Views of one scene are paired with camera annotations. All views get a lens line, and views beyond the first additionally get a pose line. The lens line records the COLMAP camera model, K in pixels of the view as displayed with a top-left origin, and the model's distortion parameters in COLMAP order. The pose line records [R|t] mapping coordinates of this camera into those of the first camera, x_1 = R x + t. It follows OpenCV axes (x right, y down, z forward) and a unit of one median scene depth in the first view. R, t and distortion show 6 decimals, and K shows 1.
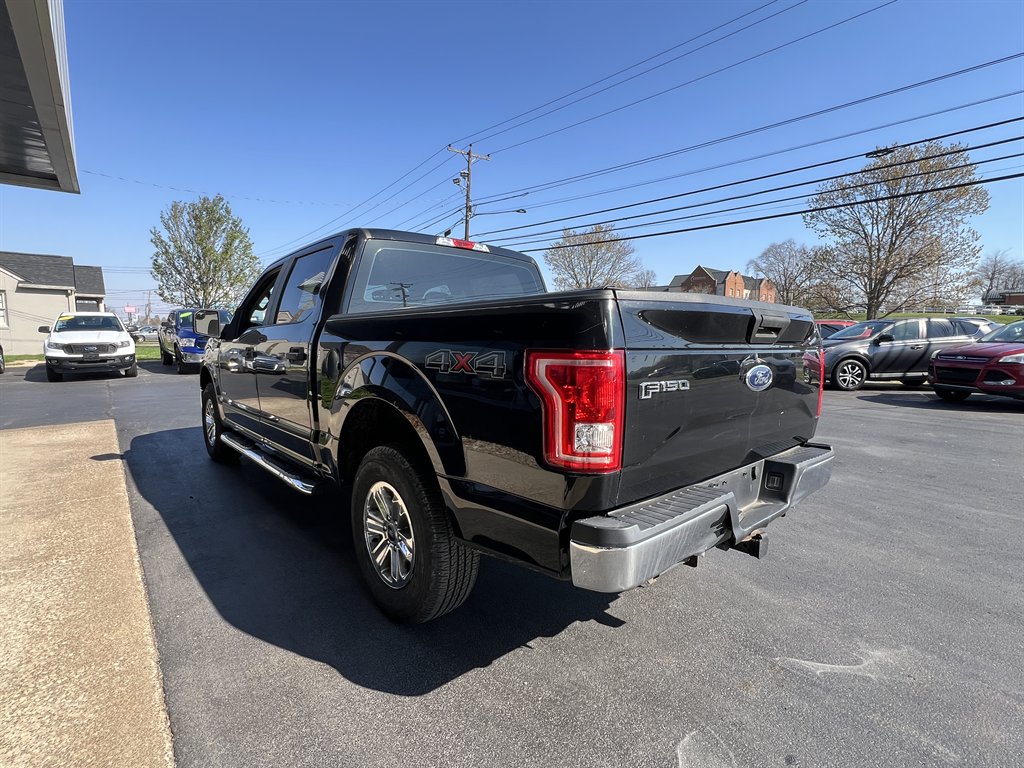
lens RADIAL K [[498.5, 0, 512.2], [0, 498.5, 389.2], [0, 0, 1]] dist [0.001820, -0.000486]
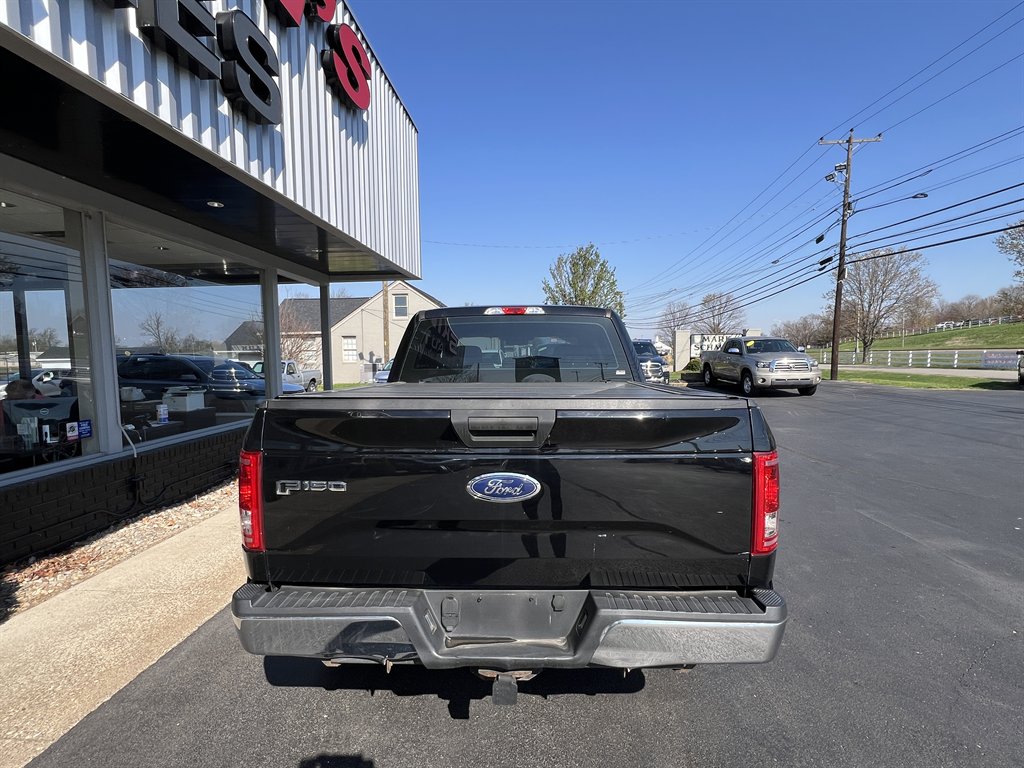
lens RADIAL K [[498.5, 0, 512.2], [0, 498.5, 389.2], [0, 0, 1]] dist [0.001820, -0.000486]
pose [[0.728282, 0.027091, -0.684741, 0.095765], [-0.053835, 0.998392, -0.017758, -0.015493], [0.683159, 0.049795, 0.728570, 0.034258]]
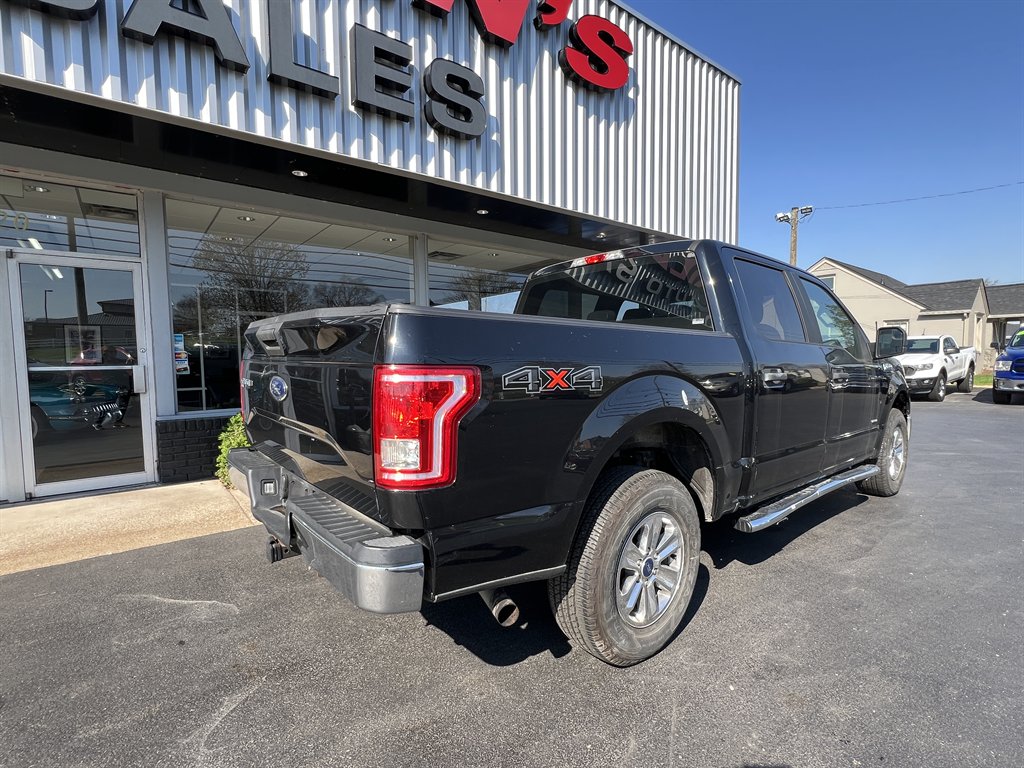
lens RADIAL K [[498.5, 0, 512.2], [0, 498.5, 389.2], [0, 0, 1]] dist [0.001820, -0.000486]
pose [[-0.036771, 0.053420, -0.997895, 0.134879], [-0.102170, 0.993137, 0.056930, -0.011486], [0.994087, 0.104049, -0.031061, 0.134783]]
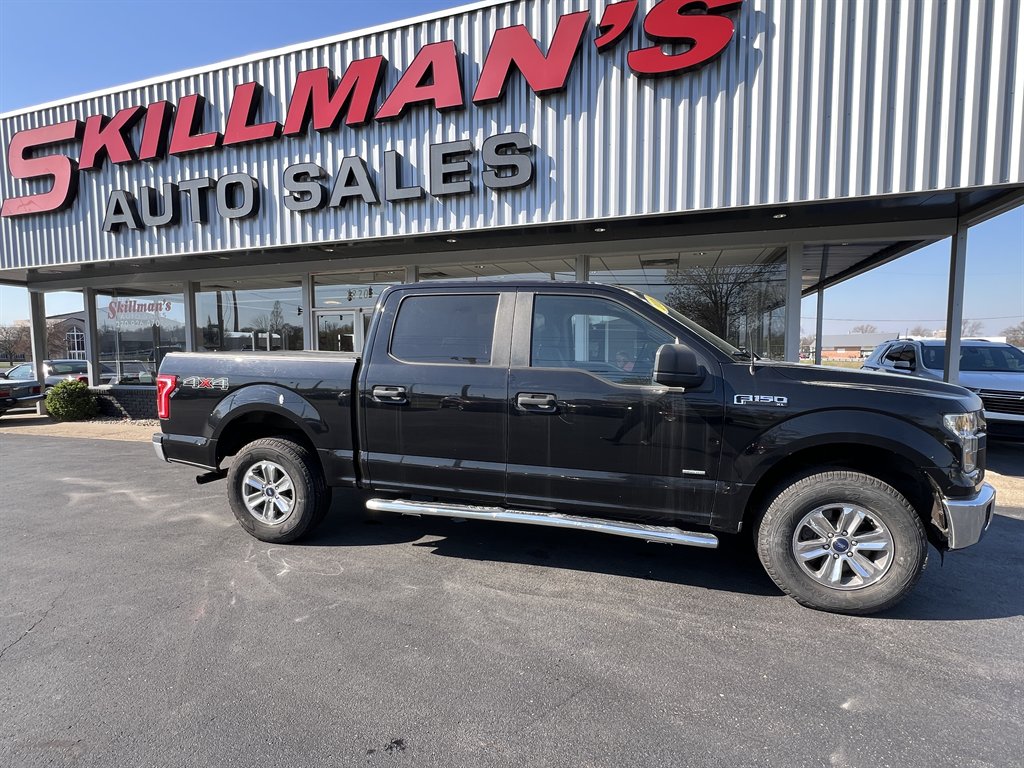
lens RADIAL K [[498.5, 0, 512.2], [0, 498.5, 389.2], [0, 0, 1]] dist [0.001820, -0.000486]
pose [[-0.847792, 0.026607, -0.529661, 0.060485], [-0.069111, 0.984681, 0.160086, -0.042095], [0.525806, 0.172325, -0.832966, 0.338930]]
